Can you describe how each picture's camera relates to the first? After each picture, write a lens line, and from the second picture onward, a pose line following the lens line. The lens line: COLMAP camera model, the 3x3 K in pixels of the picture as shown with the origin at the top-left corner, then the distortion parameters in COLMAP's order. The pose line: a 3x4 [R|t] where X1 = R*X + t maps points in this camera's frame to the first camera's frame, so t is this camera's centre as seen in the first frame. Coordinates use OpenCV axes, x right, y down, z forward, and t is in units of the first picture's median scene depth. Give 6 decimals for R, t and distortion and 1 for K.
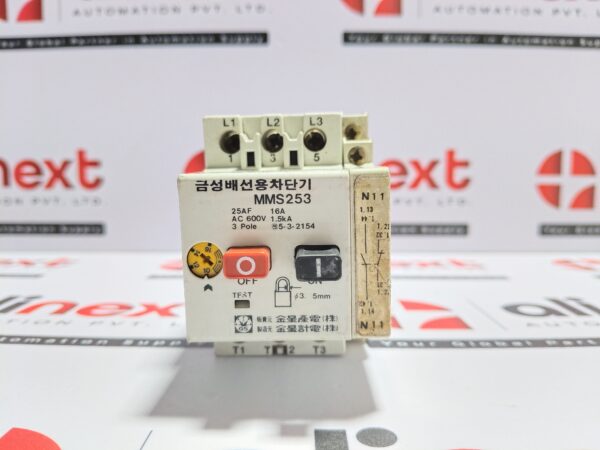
lens RADIAL K [[503.6, 0, 297.1], [0, 503.6, 224.2], [0, 0, 1]] dist [0.000571, -0.100857]
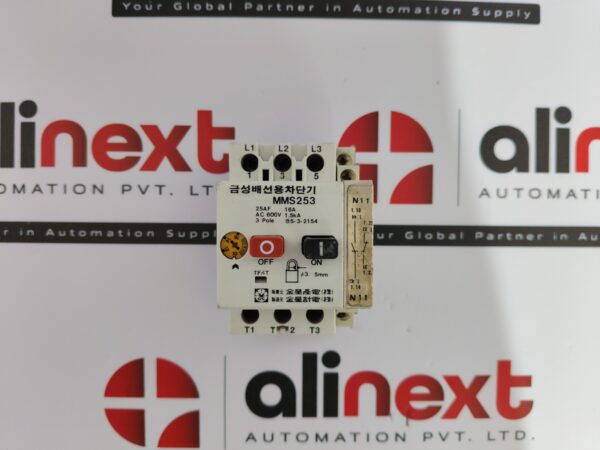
lens RADIAL K [[503.6, 0, 295.2], [0, 503.6, 224.8], [0, 0, 1]] dist [0.000571, -0.100857]
pose [[0.998690, 0.028025, 0.042815, -0.080161], [-0.023723, 0.994917, -0.097859, 0.143277], [-0.045340, 0.096715, 0.994279, -0.328256]]
